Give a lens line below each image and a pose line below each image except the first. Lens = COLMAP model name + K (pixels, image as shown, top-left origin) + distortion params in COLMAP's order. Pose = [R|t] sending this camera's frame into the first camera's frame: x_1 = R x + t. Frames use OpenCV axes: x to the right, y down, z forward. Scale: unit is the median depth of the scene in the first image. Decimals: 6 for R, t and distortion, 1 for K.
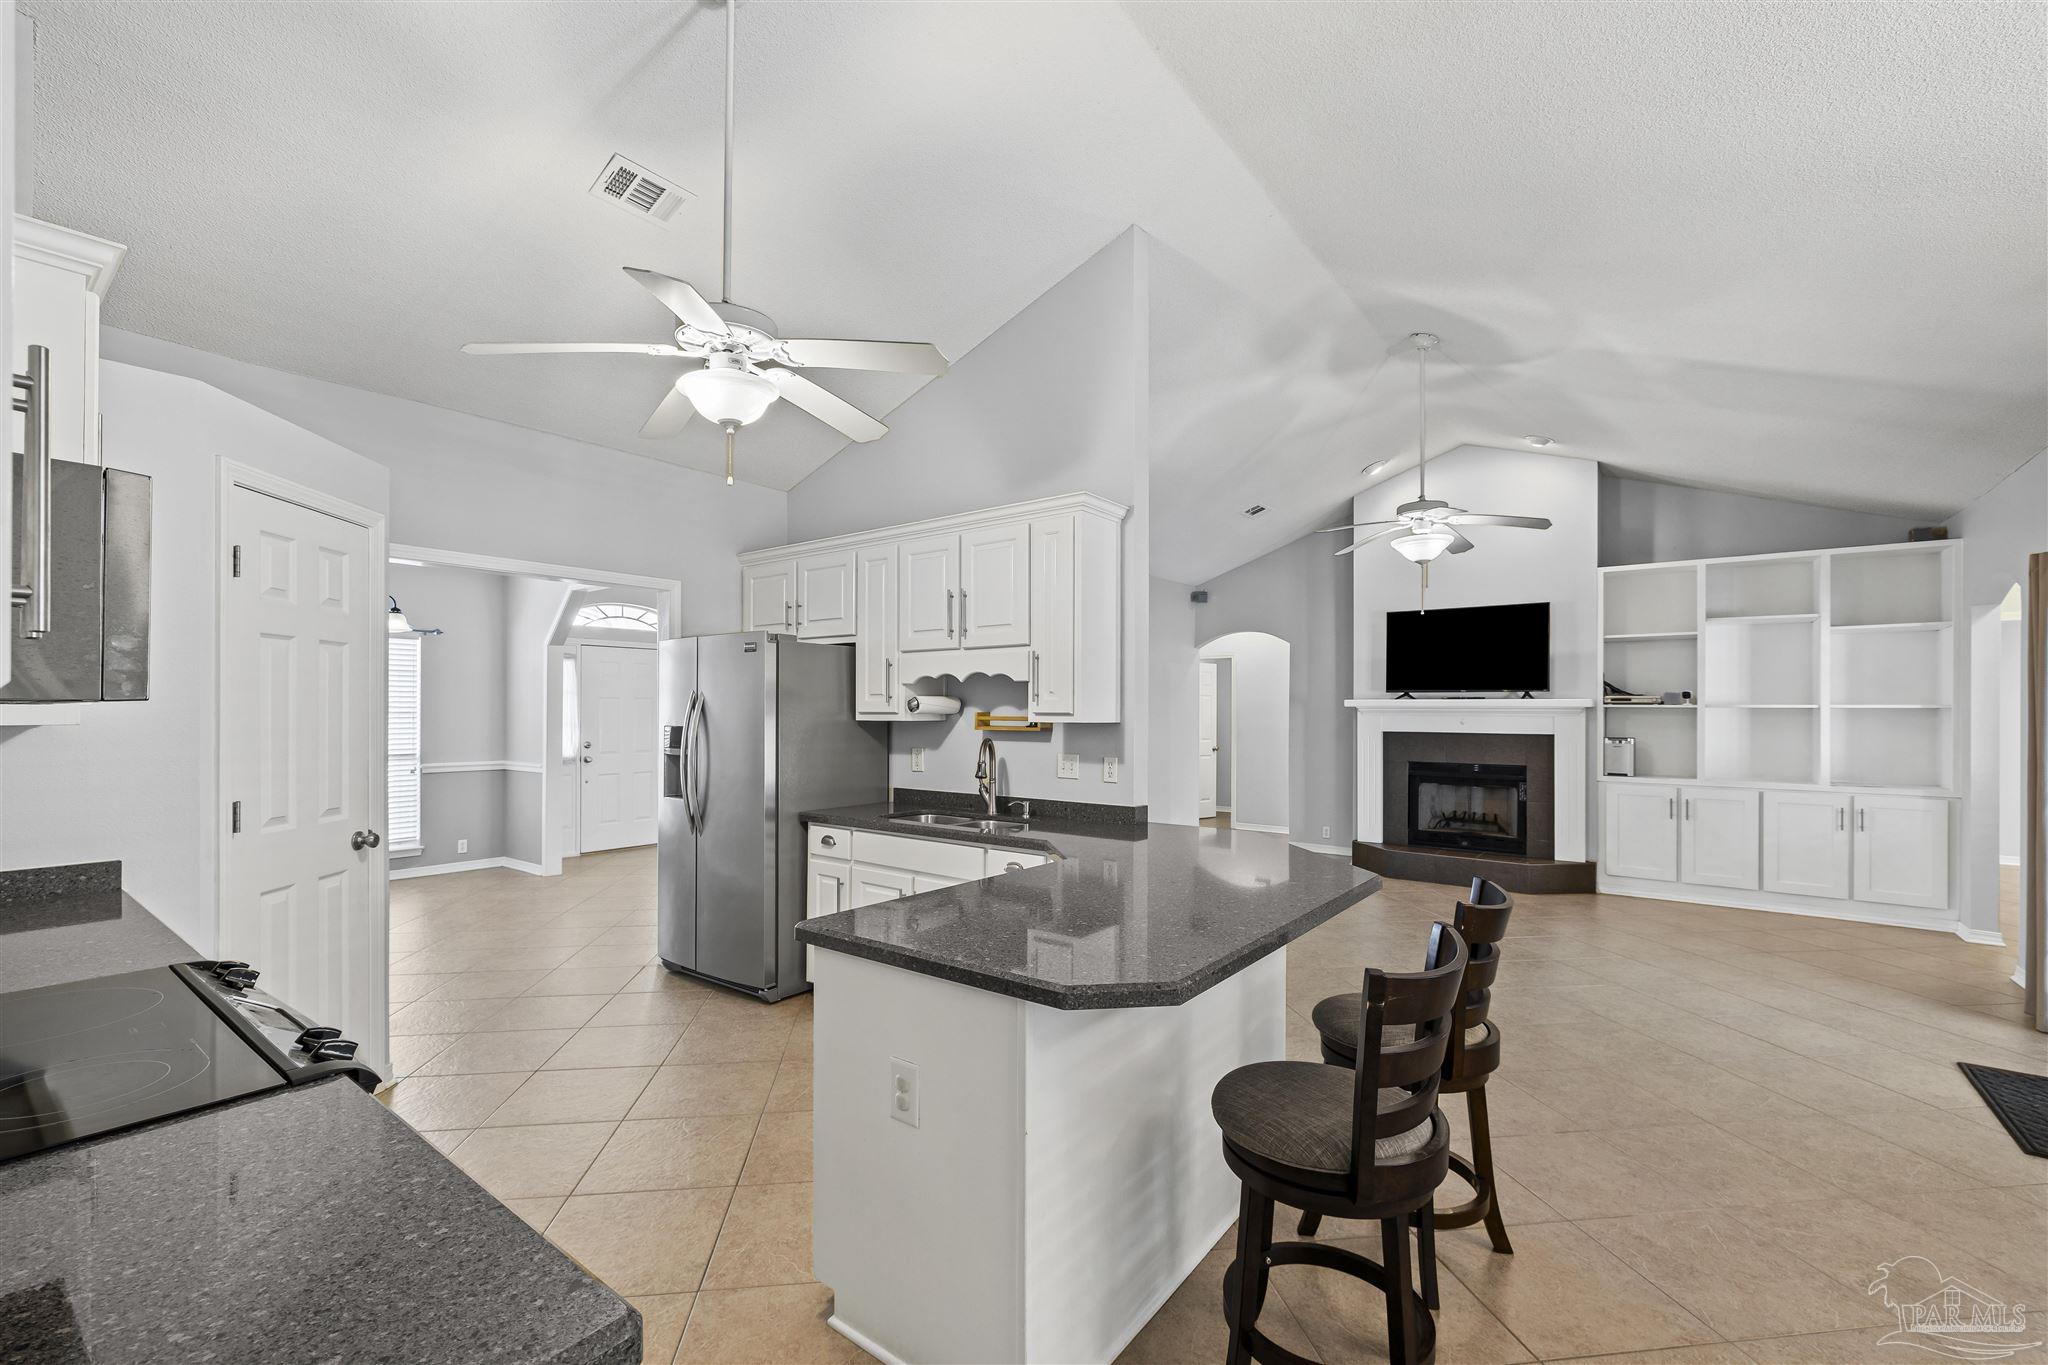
lens RADIAL K [[861.9, 0, 1017.1], [0, 861.9, 709.2], [0, 0, 1]] dist [0.003470, 0.000219]
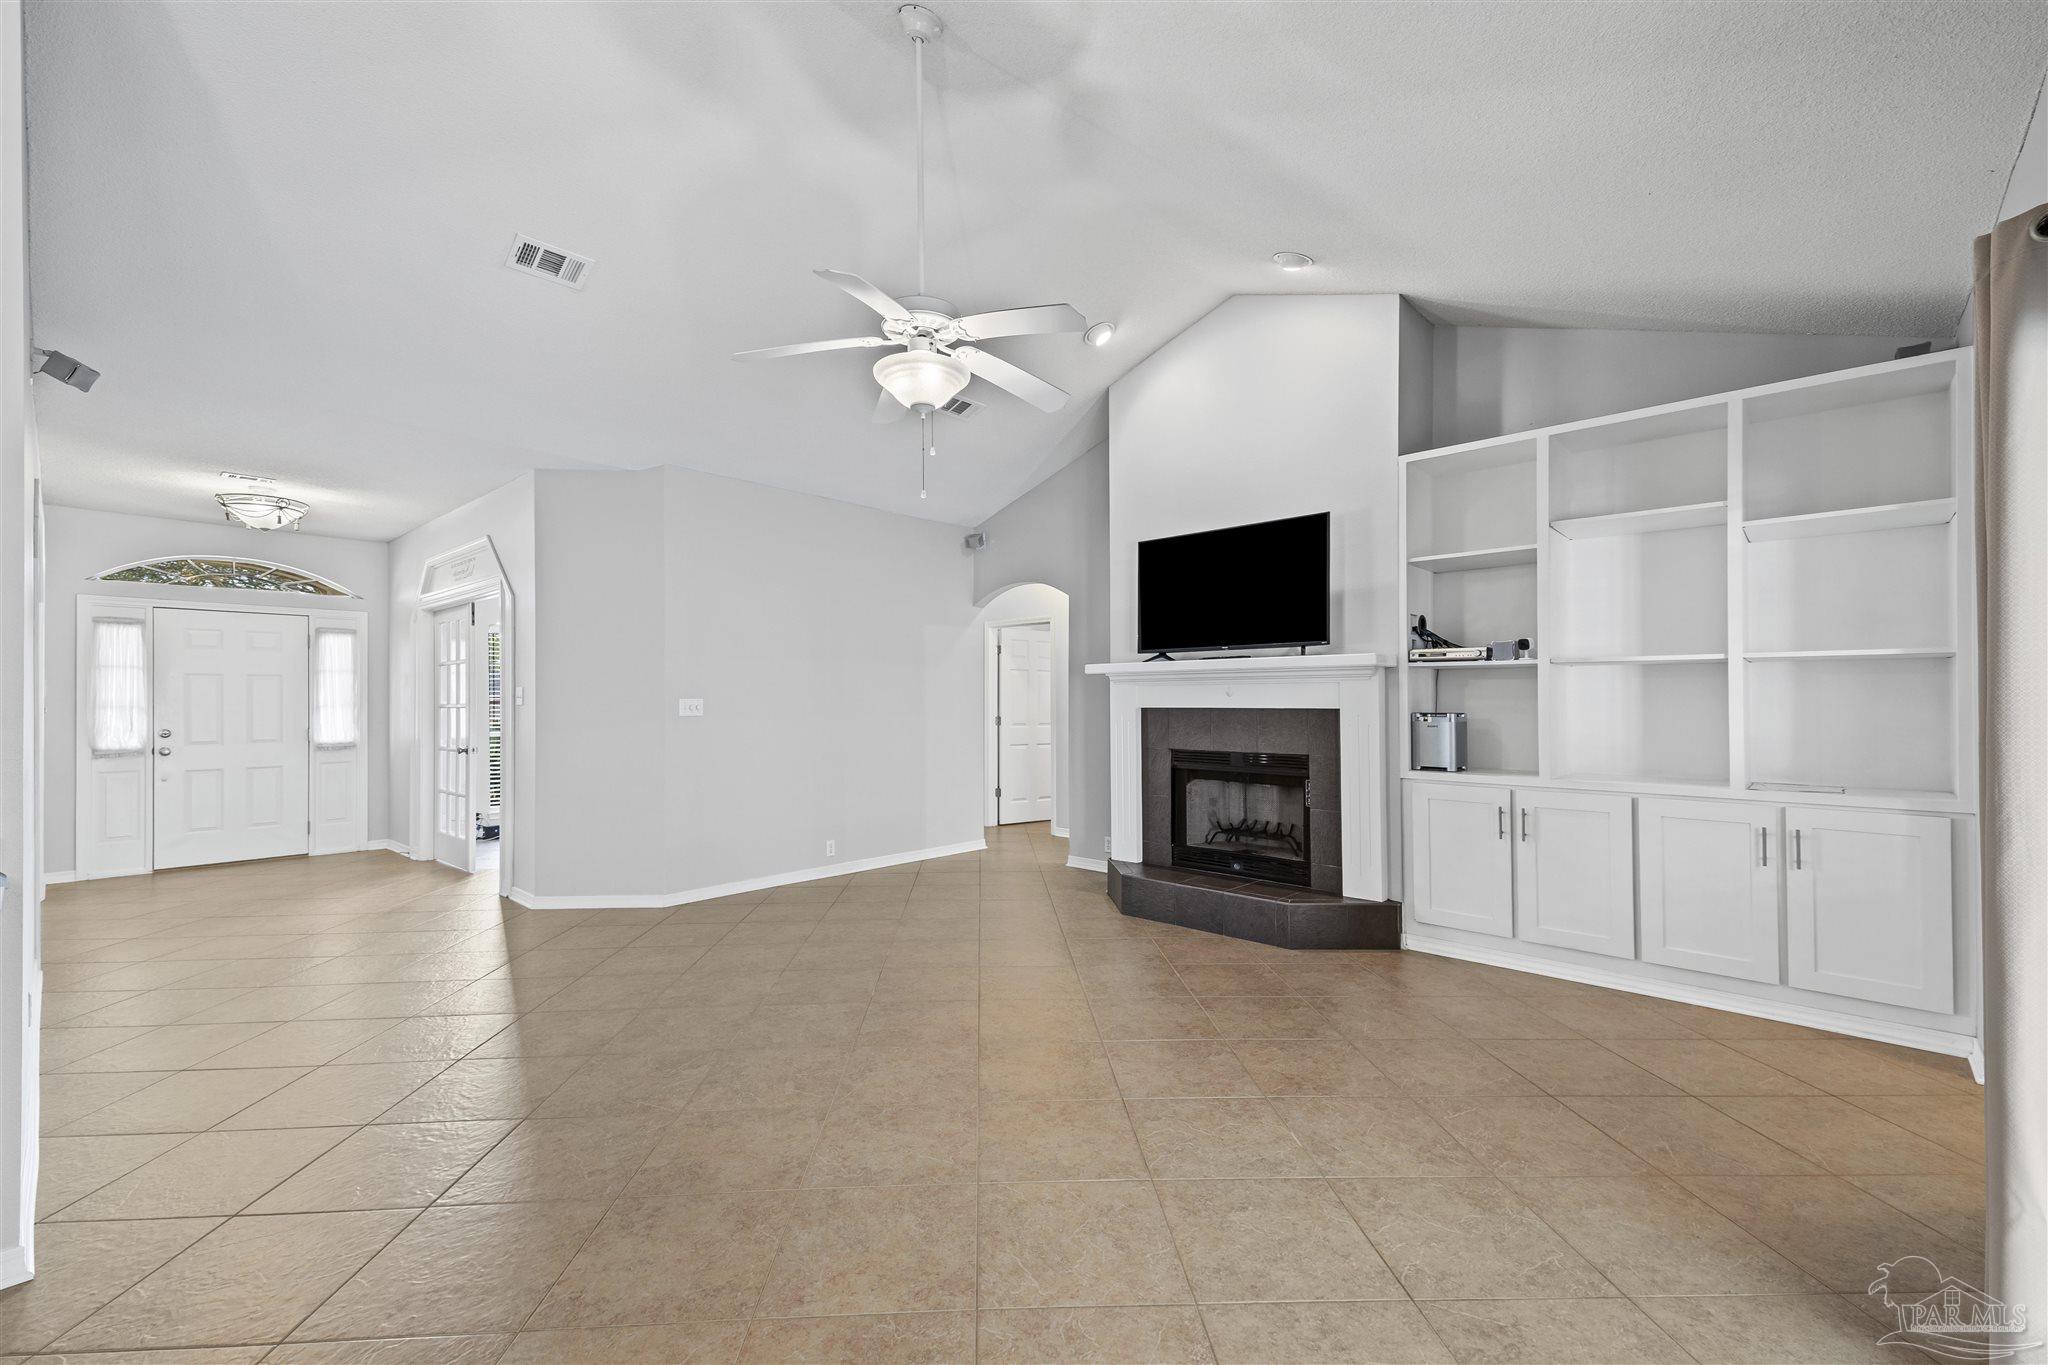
lens RADIAL K [[905.7, 0, 1024.0], [0, 905.7, 682.5], [0, 0, 1]] dist [-0.002944, -0.000088]
pose [[0.973761, -0.019814, -0.226710, 0.545550], [0.018126, 0.999790, -0.009524, 0.011136], [0.226851, 0.005164, 0.973916, 0.260047]]
